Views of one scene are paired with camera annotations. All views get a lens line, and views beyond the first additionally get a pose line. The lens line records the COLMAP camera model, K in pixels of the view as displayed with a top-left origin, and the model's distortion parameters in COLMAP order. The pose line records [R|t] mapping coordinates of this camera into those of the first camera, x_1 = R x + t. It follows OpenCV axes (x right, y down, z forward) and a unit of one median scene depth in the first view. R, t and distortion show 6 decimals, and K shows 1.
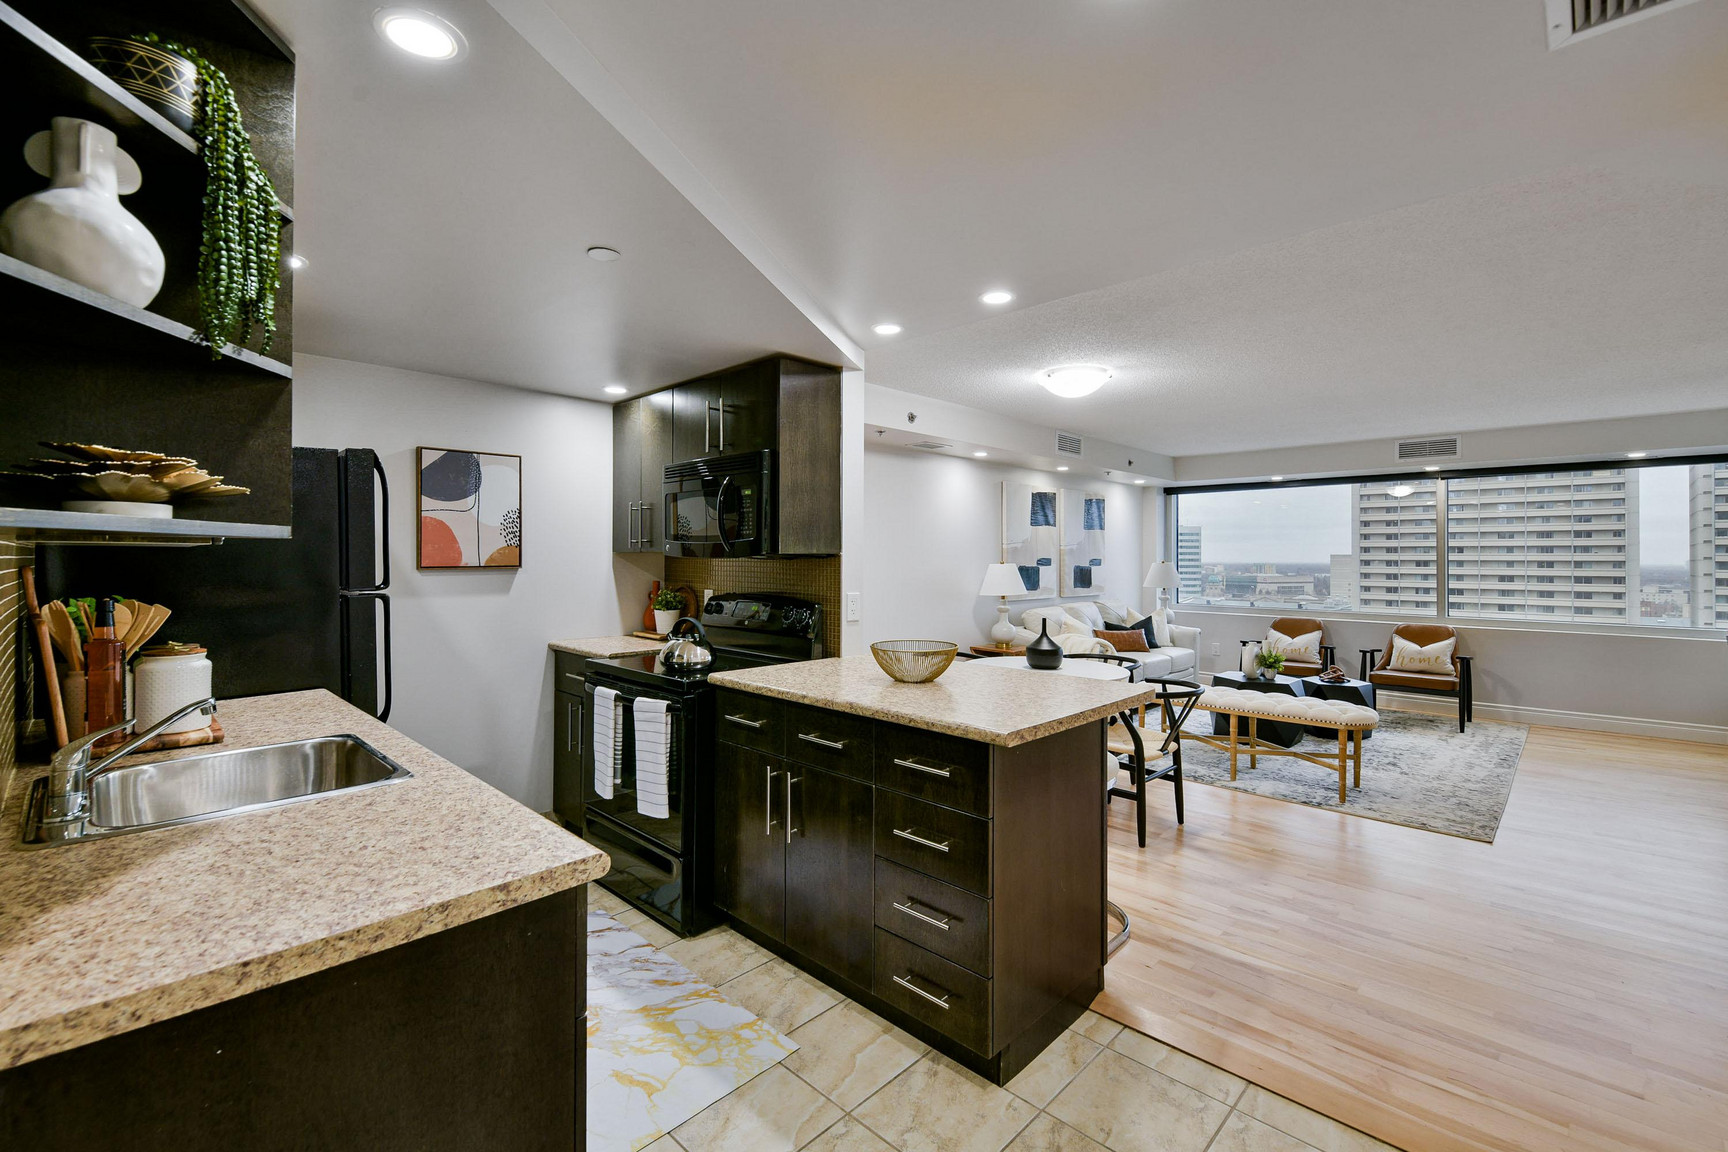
lens RADIAL K [[751.0, 0, 868.0], [0, 751.0, 560.6], [0, 0, 1]] dist [0.002776, -0.000168]
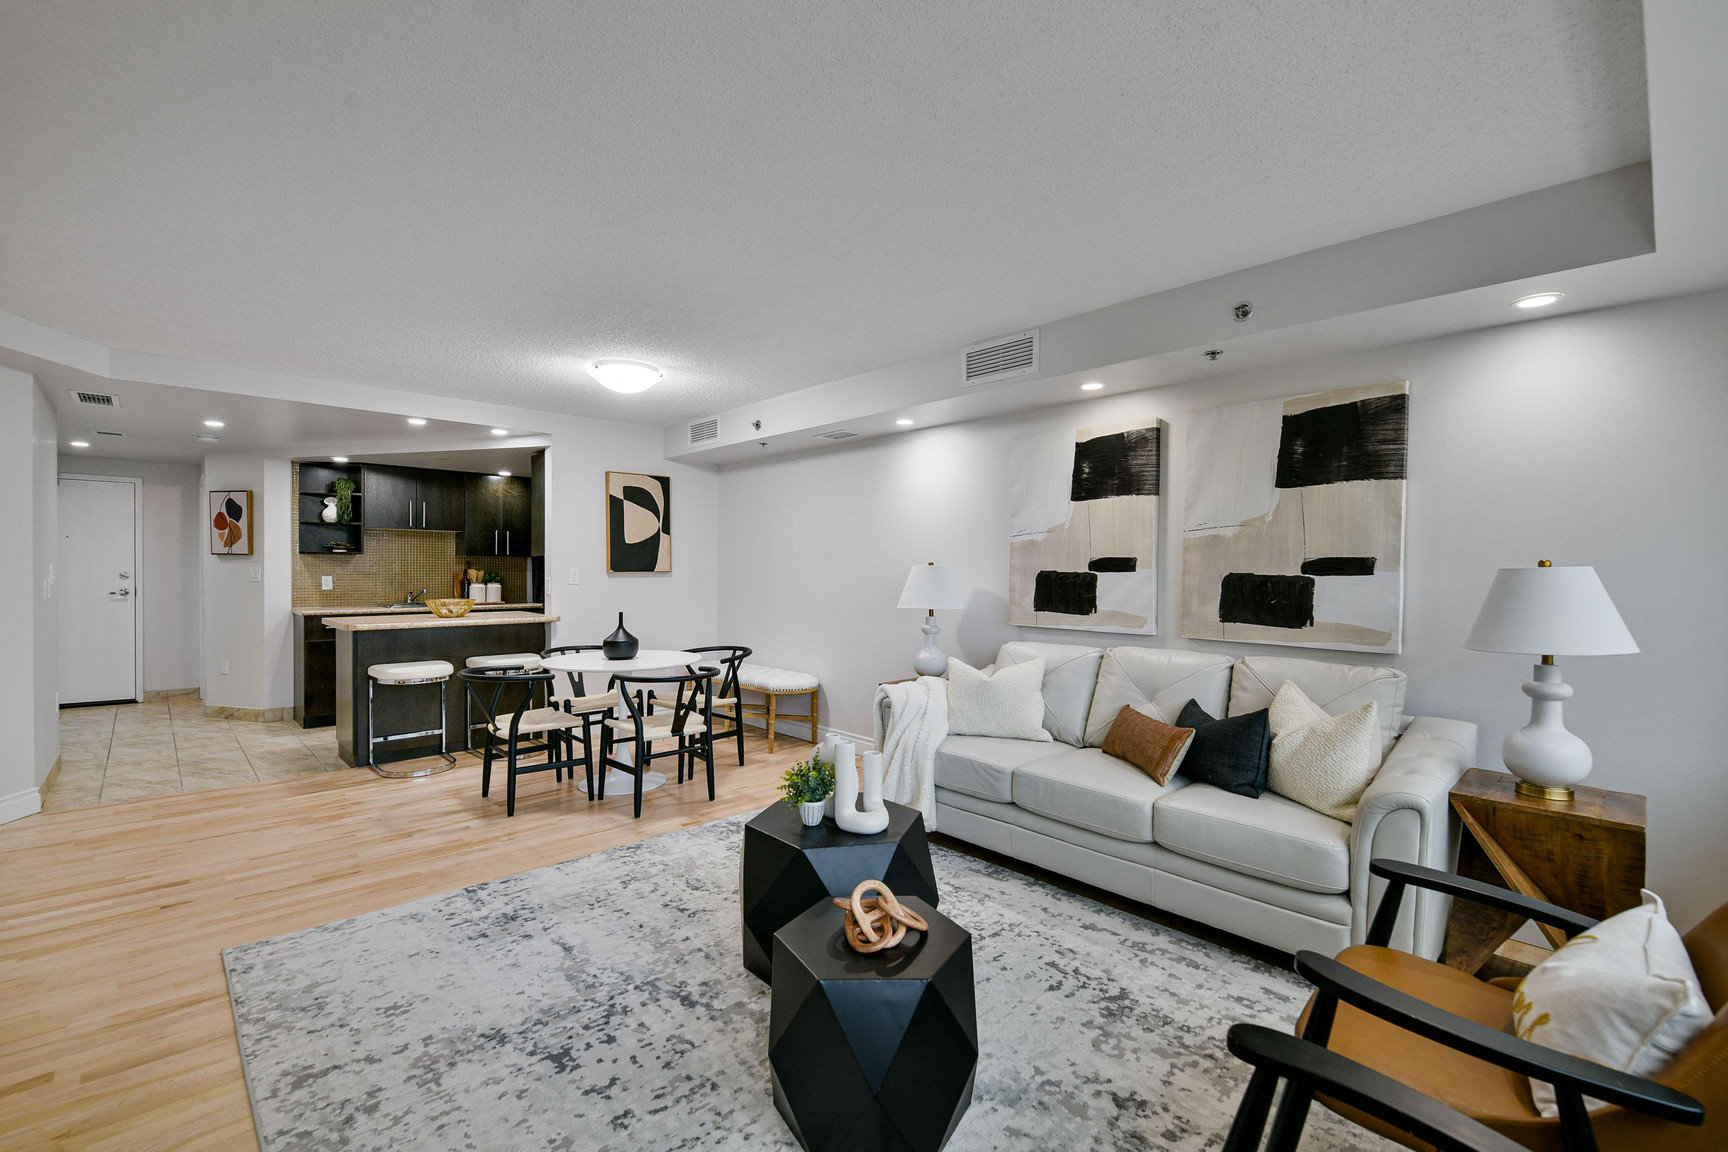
lens RADIAL K [[752.9, 0, 864.0], [0, 752.9, 576.0], [0, 0, 1]] dist [0.003793, 0.000178]
pose [[-0.045171, 0.007337, -0.998952, 1.289923], [-0.010457, 0.999915, 0.007817, 0.013110], [0.998925, 0.010799, -0.045090, 1.393492]]
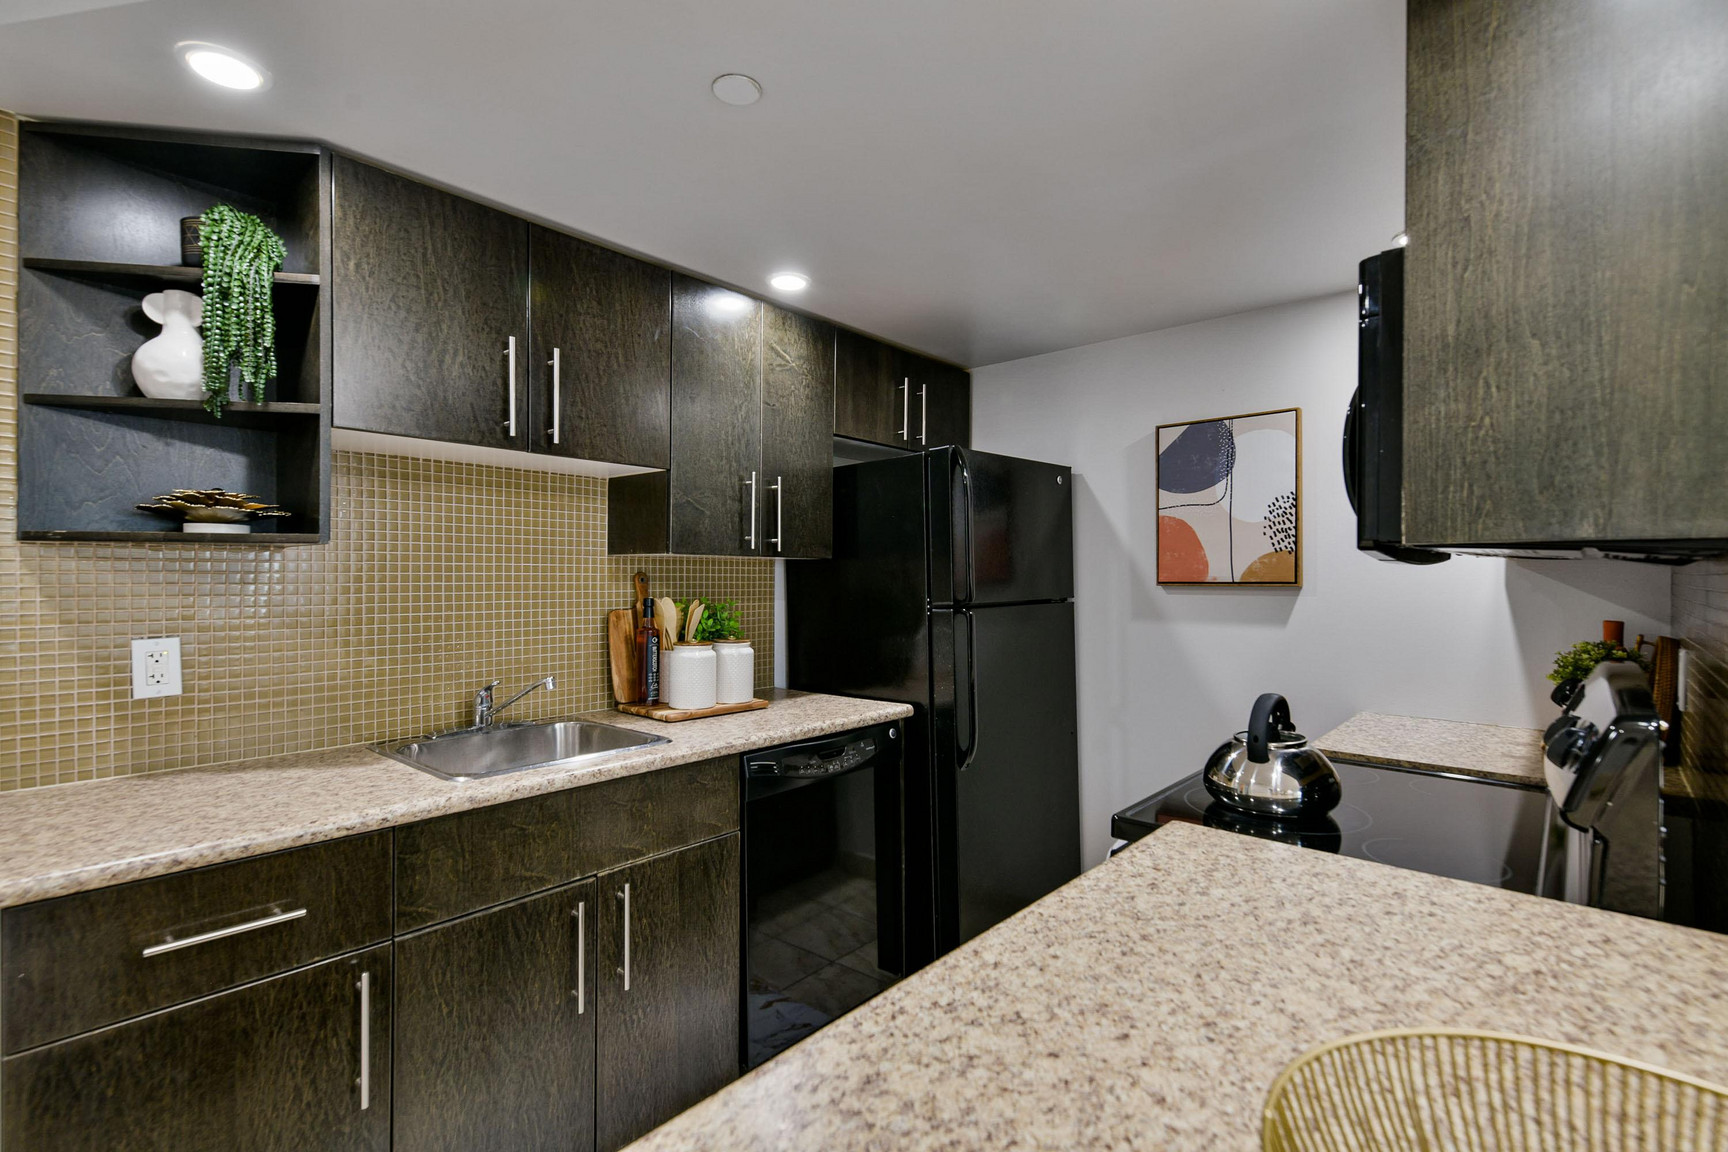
lens RADIAL K [[802.7, 0, 864.0], [0, 802.7, 576.0], [0, 0, 1]] dist [-0.000699, 0.000053]
pose [[0.044813, 0.005216, -0.998982, 0.172388], [-0.010153, 0.999937, 0.004766, 0.001510], [0.998944, 0.009929, 0.044863, 0.528512]]
